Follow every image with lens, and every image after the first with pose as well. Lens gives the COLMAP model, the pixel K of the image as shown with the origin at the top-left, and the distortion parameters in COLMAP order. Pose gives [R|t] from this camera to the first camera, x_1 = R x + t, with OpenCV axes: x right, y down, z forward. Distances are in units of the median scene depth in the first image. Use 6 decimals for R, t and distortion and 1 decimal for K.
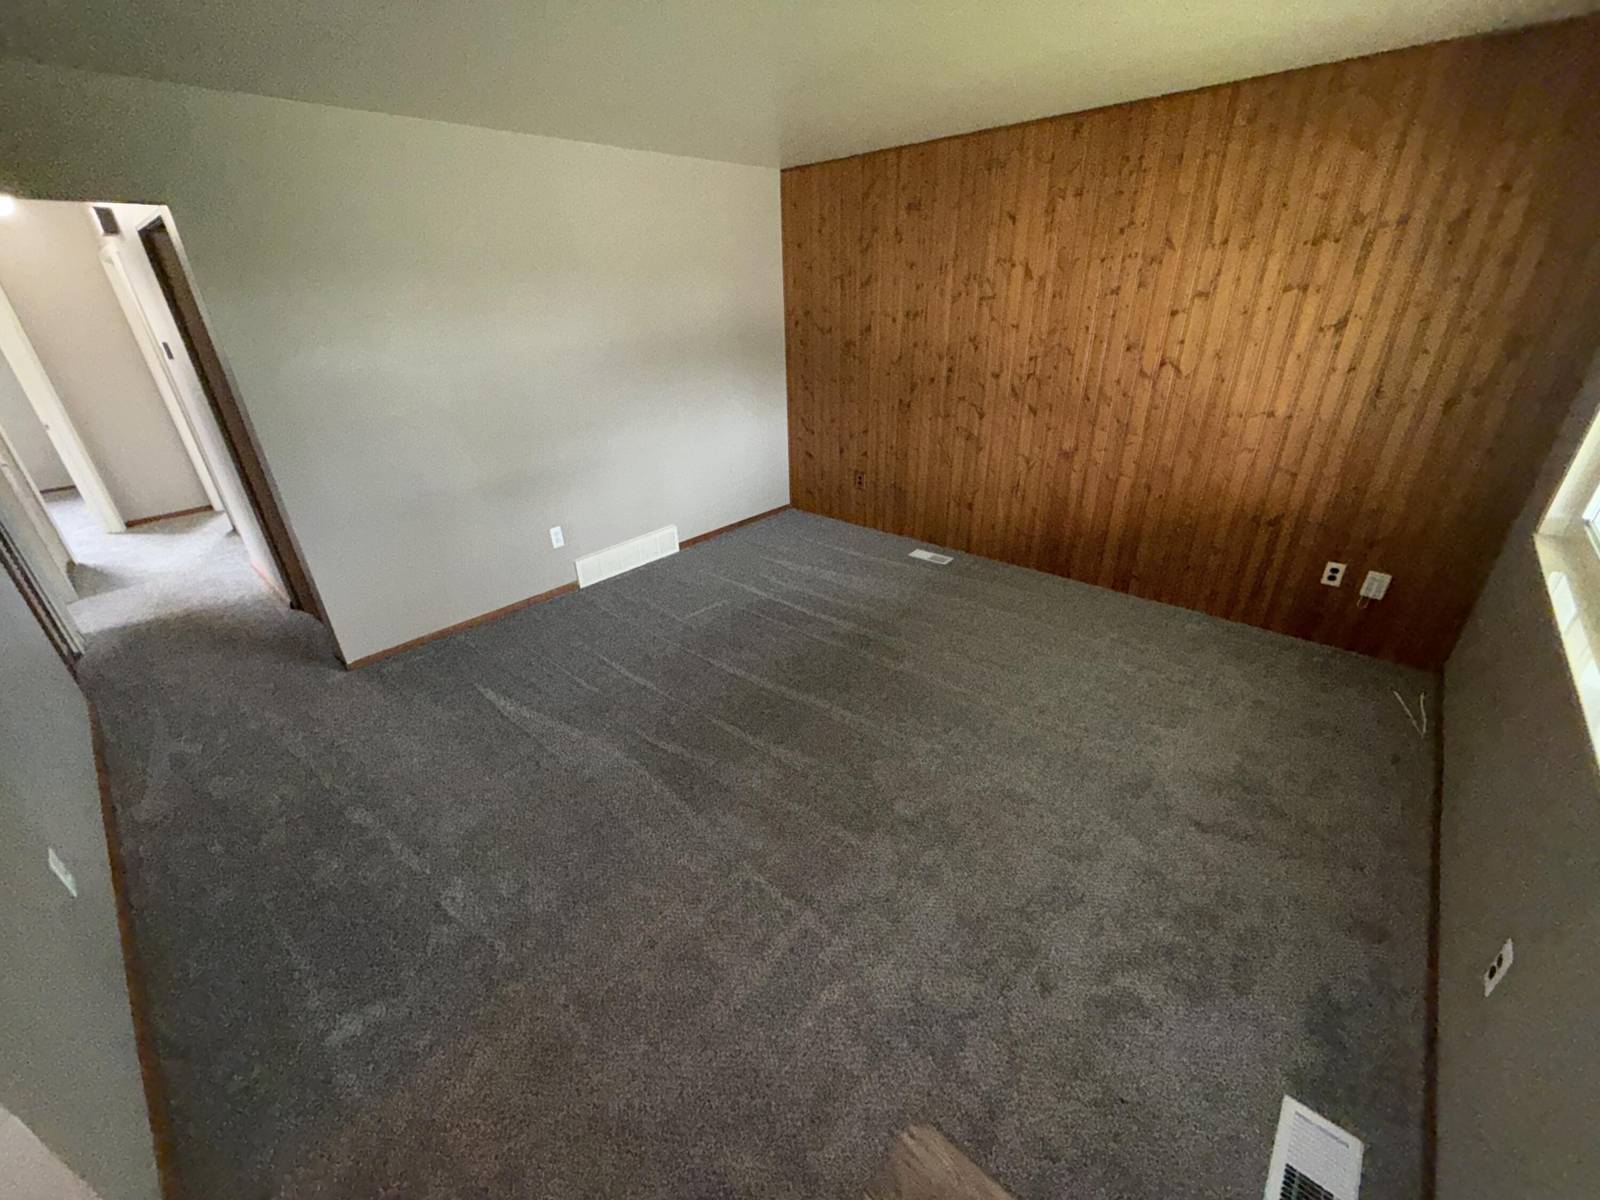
lens RADIAL K [[640.1, 0, 800.0], [0, 640.1, 600.0], [0, 0, 1]] dist [0.000148, 0.000091]
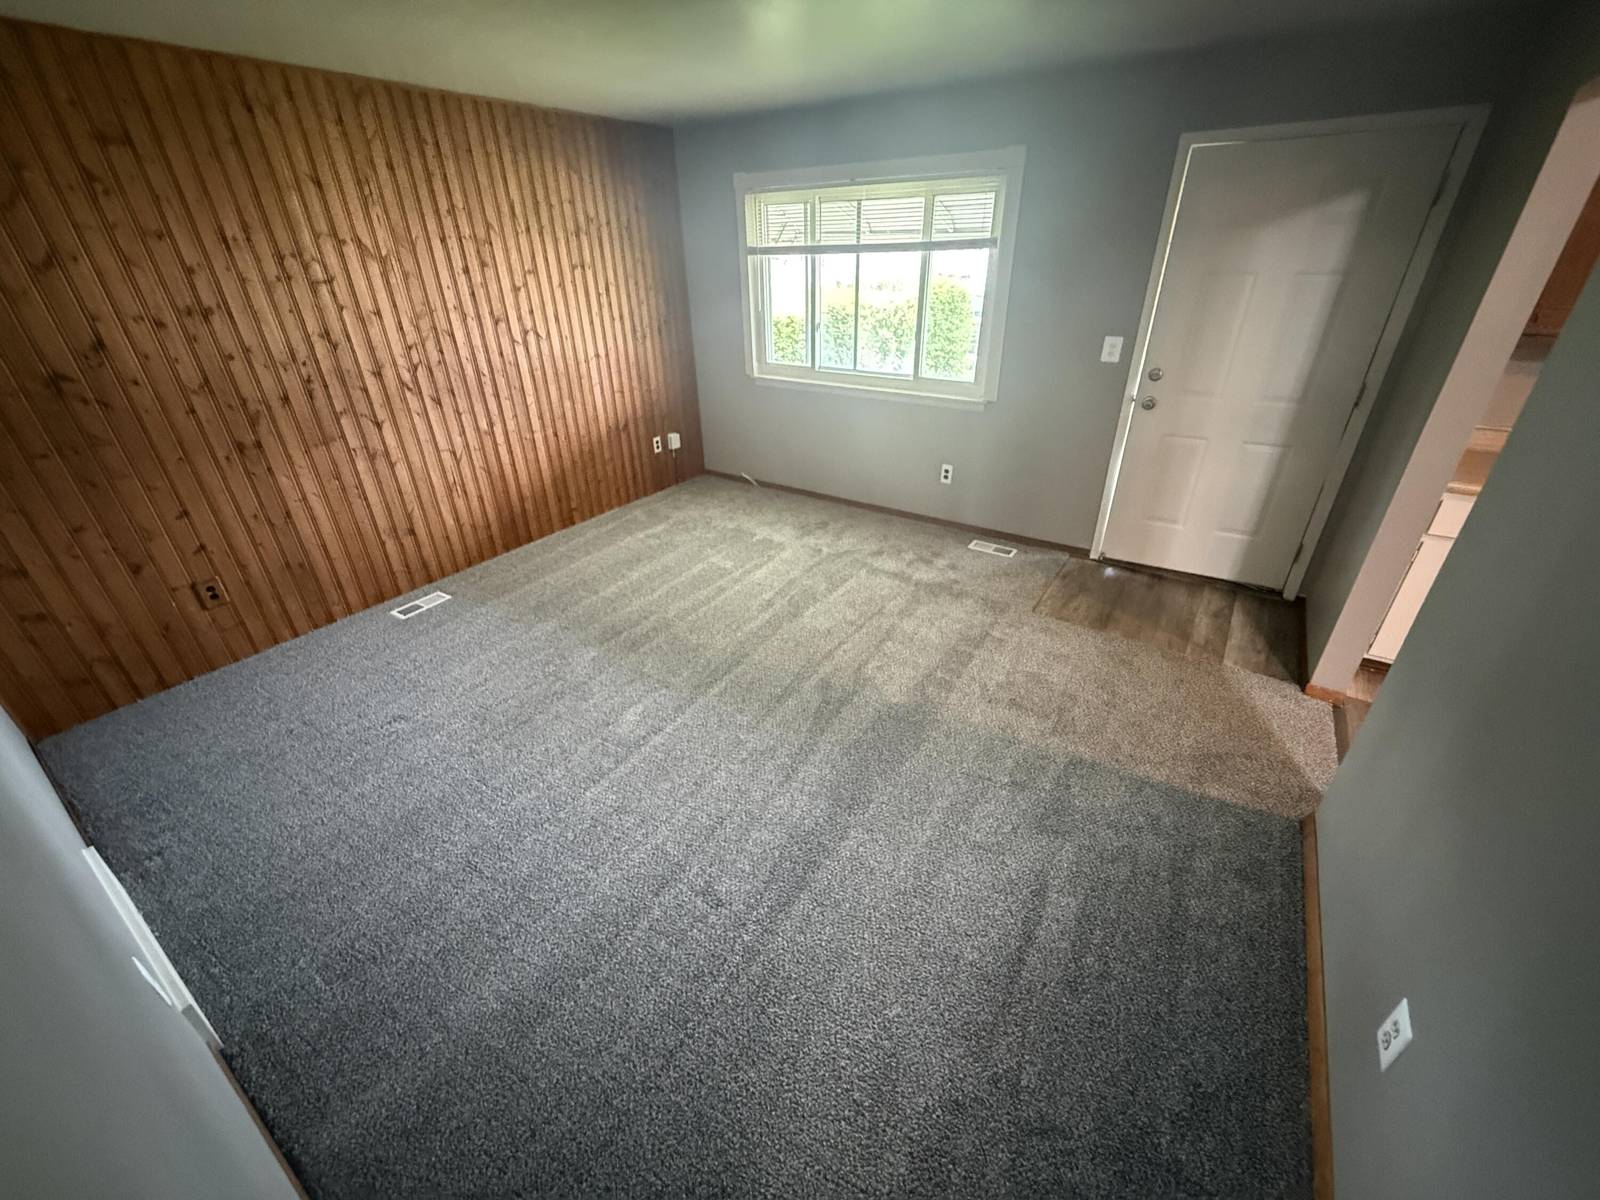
lens RADIAL K [[640.1, 0, 800.0], [0, 640.1, 600.0], [0, 0, 1]] dist [0.000148, 0.000091]
pose [[-0.143517, -0.453400, 0.879677, -0.815333], [0.451544, 0.760962, 0.465880, -0.331032], [-0.880631, 0.464075, 0.095519, 0.705230]]
